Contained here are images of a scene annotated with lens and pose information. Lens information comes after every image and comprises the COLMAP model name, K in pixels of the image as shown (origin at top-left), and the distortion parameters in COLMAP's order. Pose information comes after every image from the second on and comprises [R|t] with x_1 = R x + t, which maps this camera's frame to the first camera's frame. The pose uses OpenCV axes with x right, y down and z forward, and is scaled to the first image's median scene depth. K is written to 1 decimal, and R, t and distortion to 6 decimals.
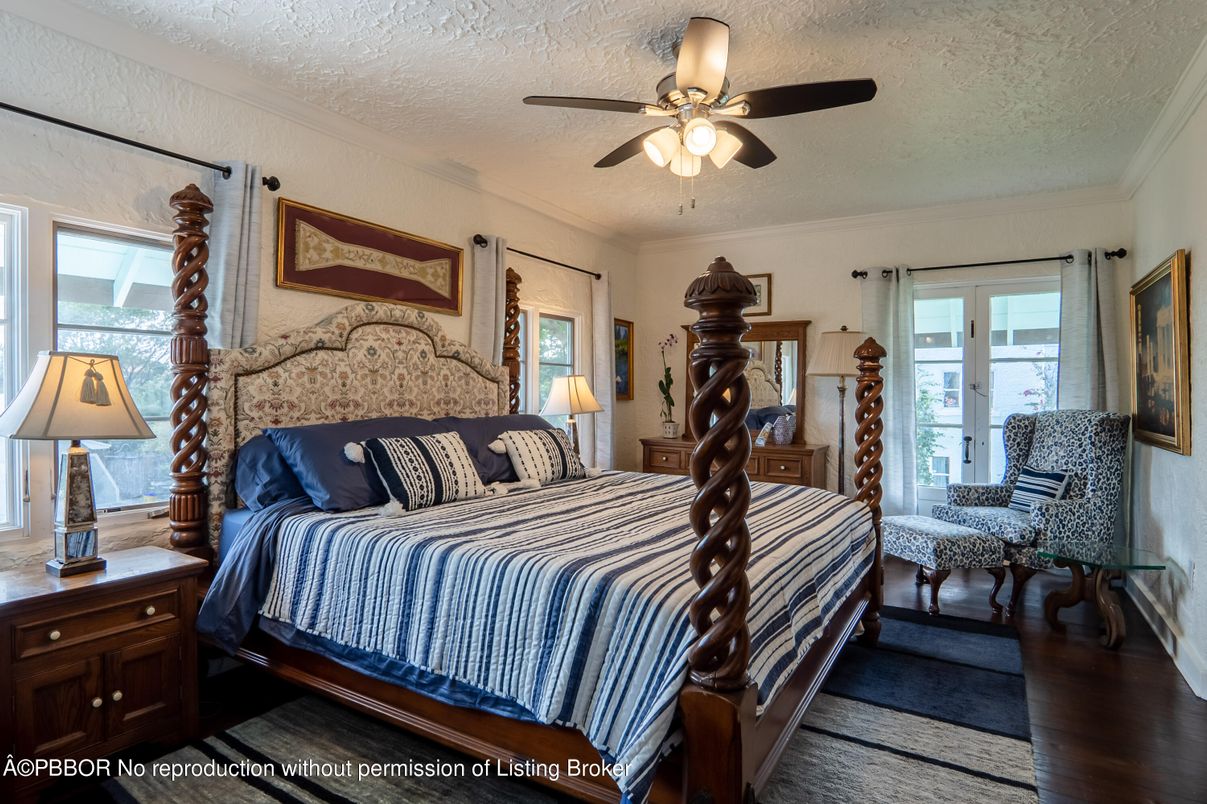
lens RADIAL K [[646.0, 0, 598.0], [0, 646.0, 397.7], [0, 0, 1]] dist [-0.036548, 0.010149]
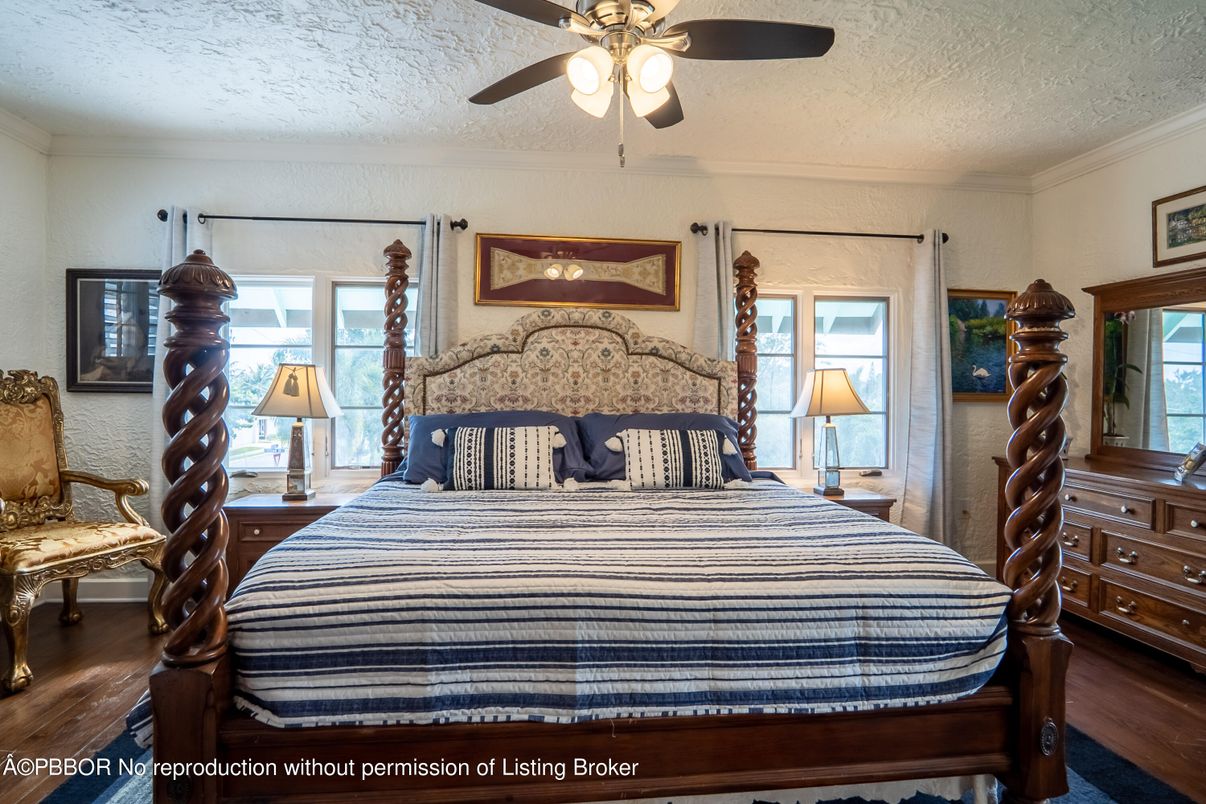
lens RADIAL K [[652.0, 0, 598.1], [0, 652.0, 397.6], [0, 0, 1]] dist [-0.032054, 0.000974]
pose [[0.612832, 0.005583, -0.790194, 0.618232], [-0.008709, 0.999962, 0.000310, 0.005508], [0.790165, 0.006691, 0.612857, 0.387502]]
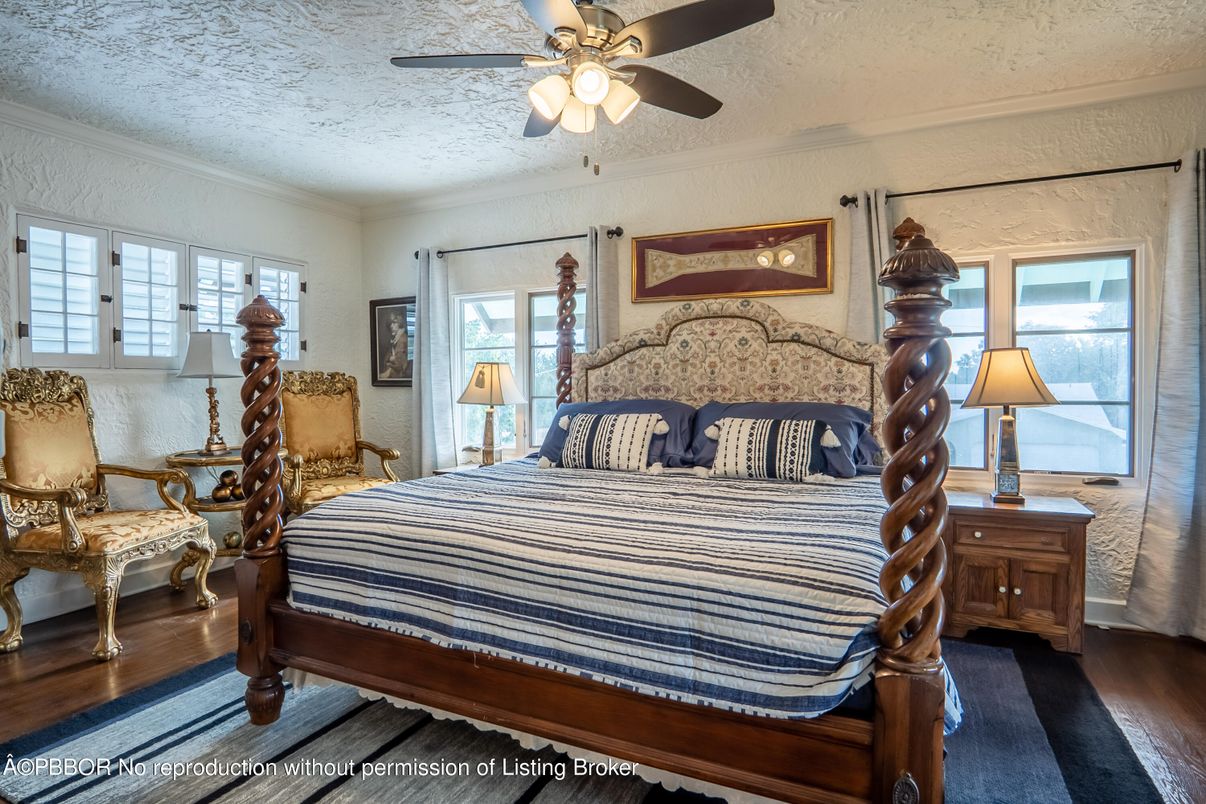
lens RADIAL K [[645.5, 0, 597.5], [0, 645.5, 397.7], [0, 0, 1]] dist [-0.036548, 0.010149]
pose [[0.098219, 0.016587, -0.995027, 0.826421], [0.001214, 0.999858, 0.016788, 0.005927], [0.995164, -0.002857, 0.098185, 0.744069]]
